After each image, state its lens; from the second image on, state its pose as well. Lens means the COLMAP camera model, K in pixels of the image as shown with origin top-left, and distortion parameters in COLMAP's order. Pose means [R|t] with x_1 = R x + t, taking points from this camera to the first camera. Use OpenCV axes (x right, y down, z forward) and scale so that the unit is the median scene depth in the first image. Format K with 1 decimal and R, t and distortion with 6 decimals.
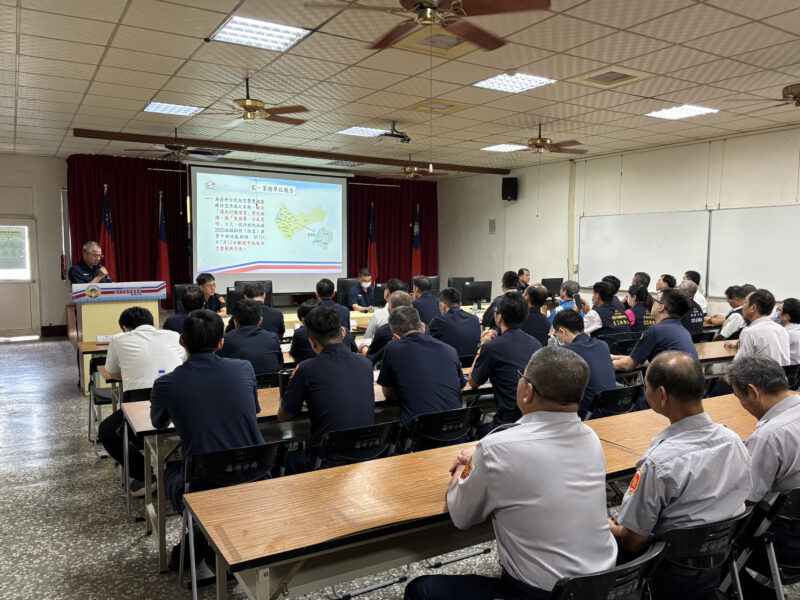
lens RADIAL K [[644.6, 0, 400.0], [0, 644.6, 300.0], [0, 0, 1]] dist [0.002896, -0.002716]
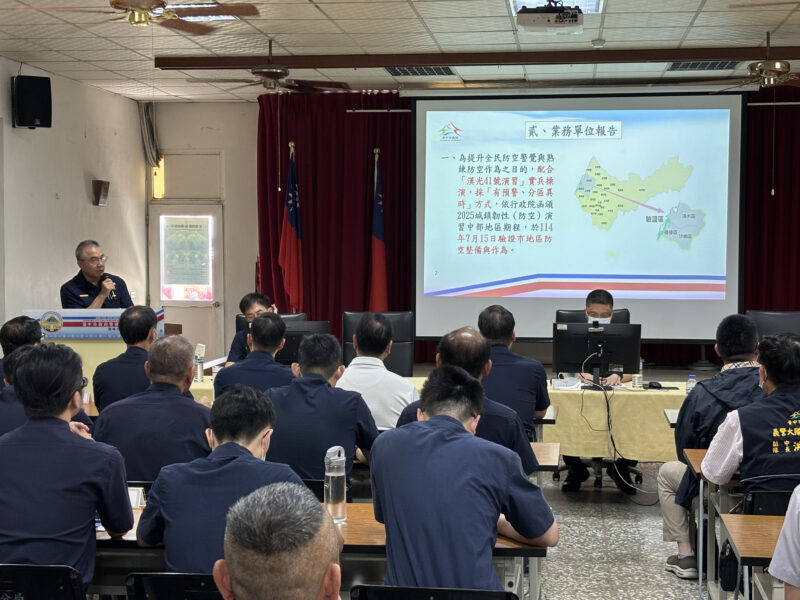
lens RADIAL K [[1289.4, 0, 400.0], [0, 1289.4, 300.0], [0, 0, 1]] dist [0.337078, -1.491661]
pose [[0.779949, 0.017031, -0.625612, 0.442334], [-0.040143, 0.998933, -0.022851, -0.015027], [0.624555, 0.042937, 0.779800, 0.170075]]
